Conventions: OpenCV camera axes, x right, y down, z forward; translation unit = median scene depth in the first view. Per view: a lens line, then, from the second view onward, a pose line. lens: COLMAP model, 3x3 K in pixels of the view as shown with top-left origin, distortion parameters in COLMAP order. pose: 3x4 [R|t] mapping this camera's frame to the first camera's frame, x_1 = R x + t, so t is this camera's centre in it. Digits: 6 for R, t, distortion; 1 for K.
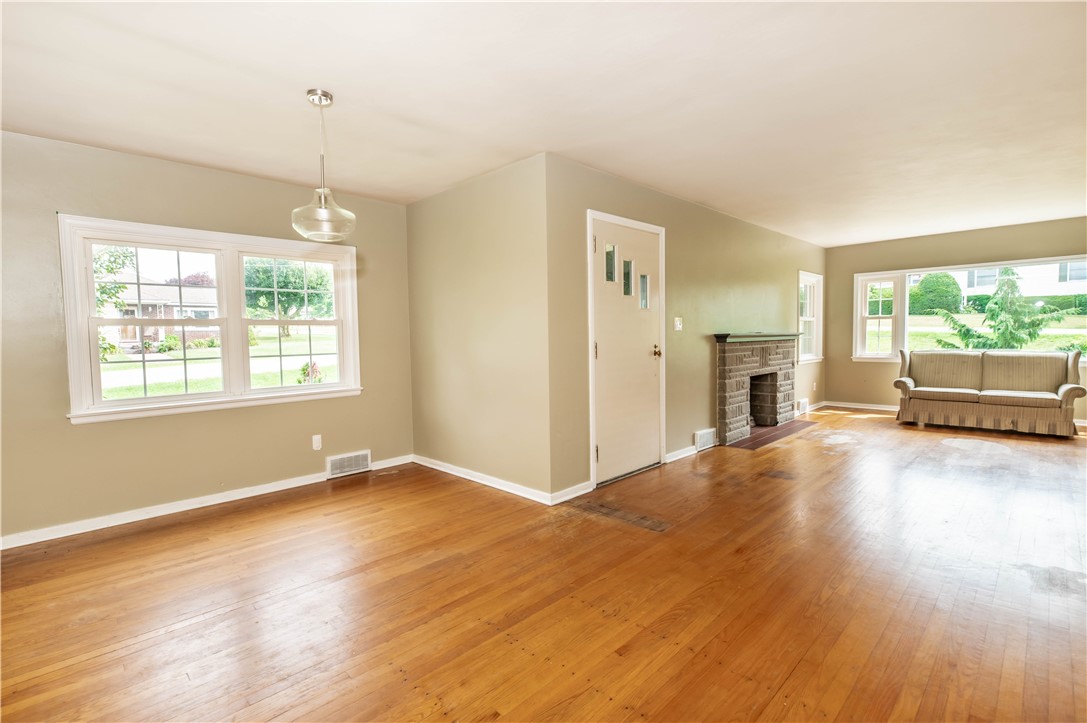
lens RADIAL K [[503.4, 0, 536.0], [0, 503.4, 364.3], [0, 0, 1]] dist [0.002866, -0.000599]
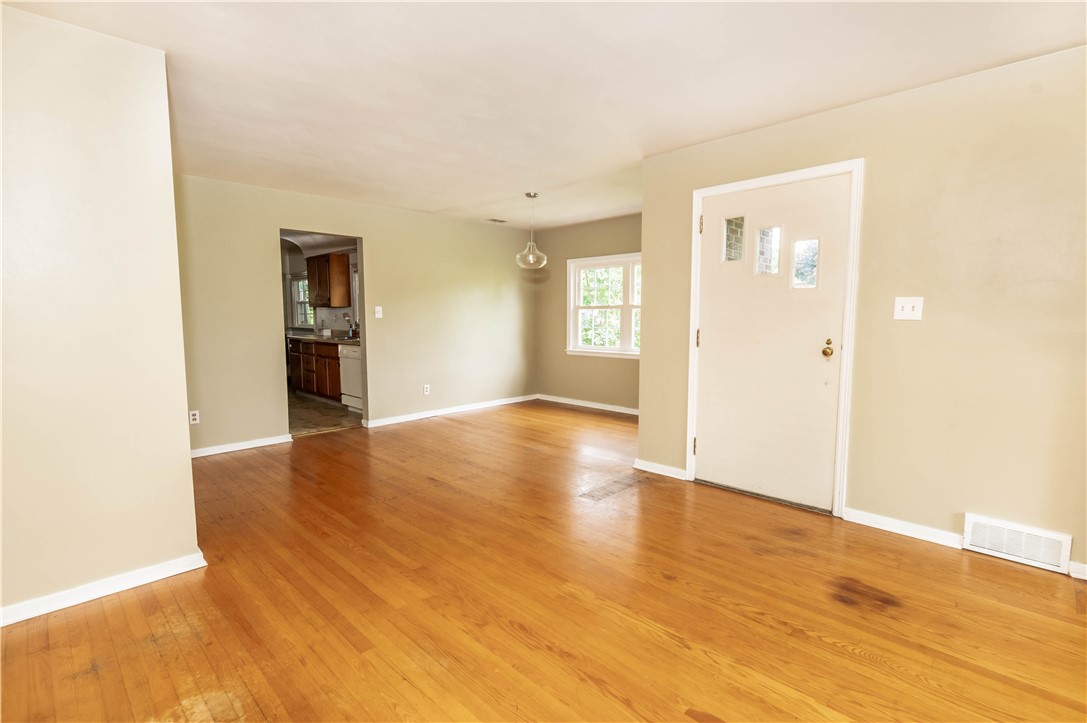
lens RADIAL K [[503.4, 0, 534.4], [0, 503.4, 360.0], [0, 0, 1]] dist [0.002866, -0.000599]
pose [[-0.001460, 0.106493, -0.994312, 0.674322], [-0.053362, 0.992888, 0.106419, -0.045851], [0.998574, 0.053214, 0.004233, 0.434864]]
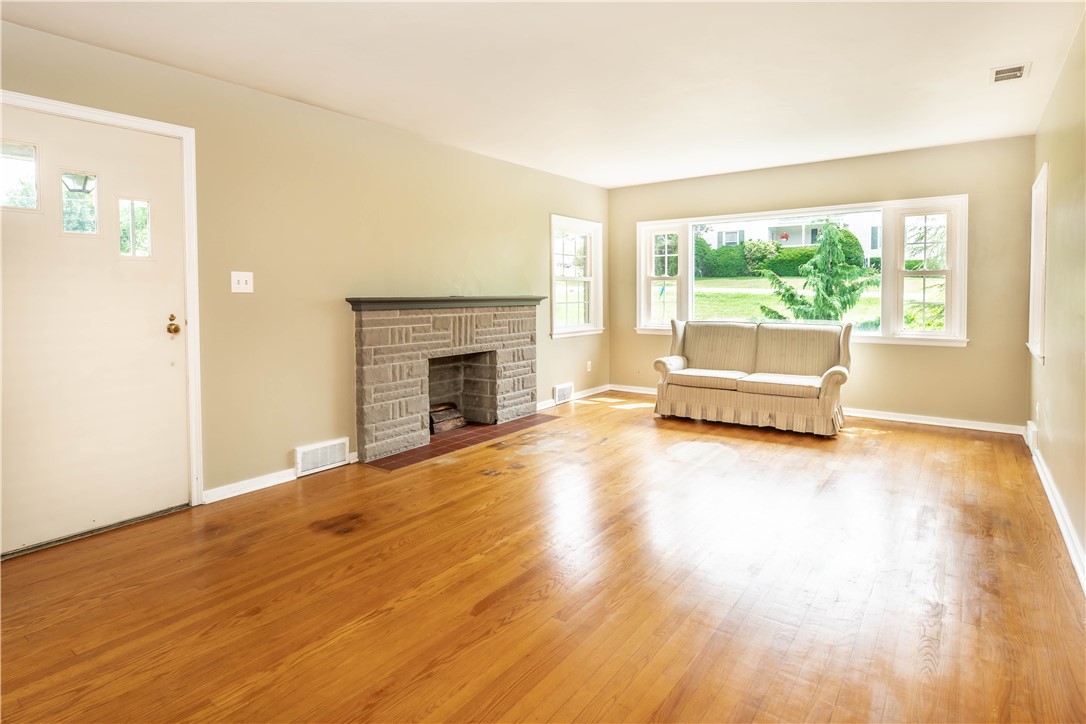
lens RADIAL K [[576.4, 0, 546.9], [0, 576.4, 309.1], [0, 0, 1]] dist [-0.000518, -0.000799]
pose [[0.987780, 0.006918, 0.155704, 0.424579], [-0.001912, 0.999477, -0.032277, -0.017476], [-0.155846, 0.031585, 0.987276, 0.165666]]
